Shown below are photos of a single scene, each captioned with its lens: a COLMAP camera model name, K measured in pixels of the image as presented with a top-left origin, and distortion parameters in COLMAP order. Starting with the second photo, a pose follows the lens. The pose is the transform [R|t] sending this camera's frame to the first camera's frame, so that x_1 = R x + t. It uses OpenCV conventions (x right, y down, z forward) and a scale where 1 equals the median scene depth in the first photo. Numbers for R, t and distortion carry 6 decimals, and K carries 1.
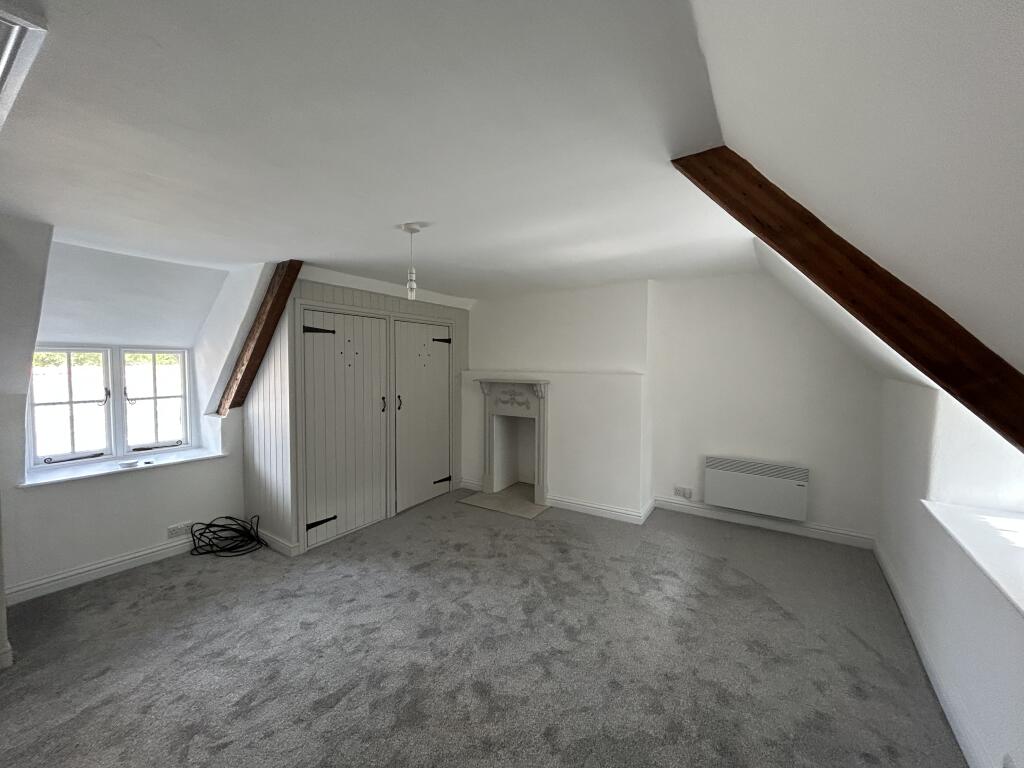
lens RADIAL K [[413.3, 0, 510.6], [0, 413.3, 382.4], [0, 0, 1]] dist [0.000983, 0.000067]
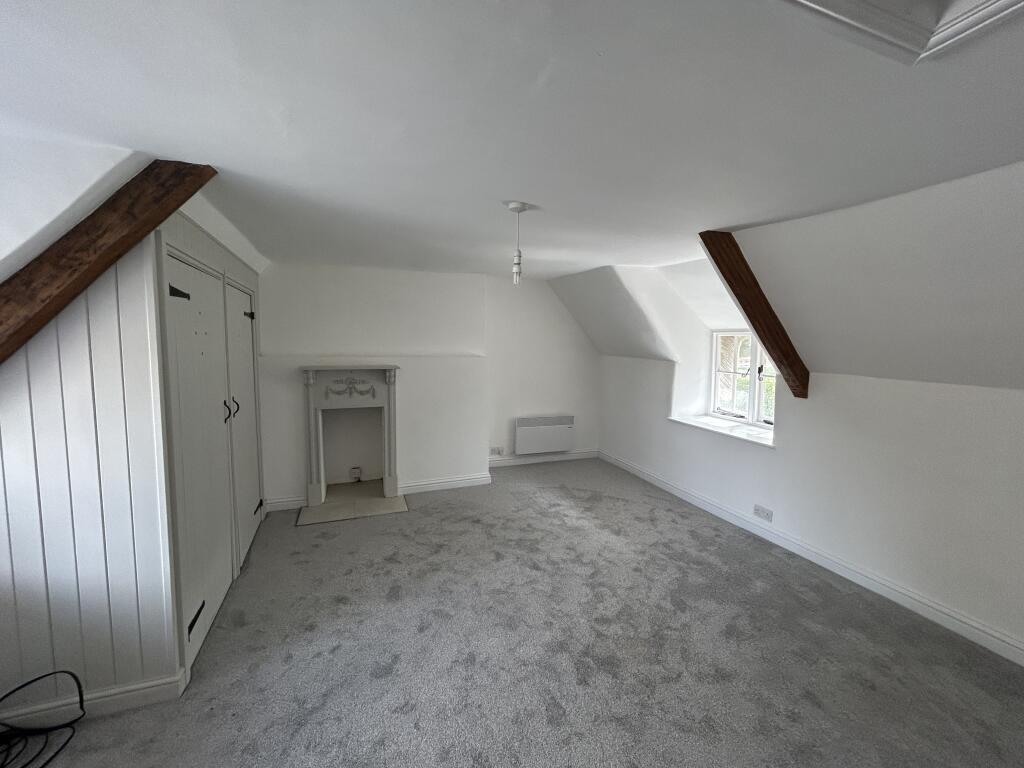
lens RADIAL K [[413.3, 0, 510.6], [0, 413.3, 382.4], [0, 0, 1]] dist [0.000983, 0.000067]
pose [[0.581251, -0.073102, 0.810434, -0.684546], [0.030597, 0.997216, 0.068006, -0.028227], [-0.813149, -0.014732, 0.581870, 0.307299]]
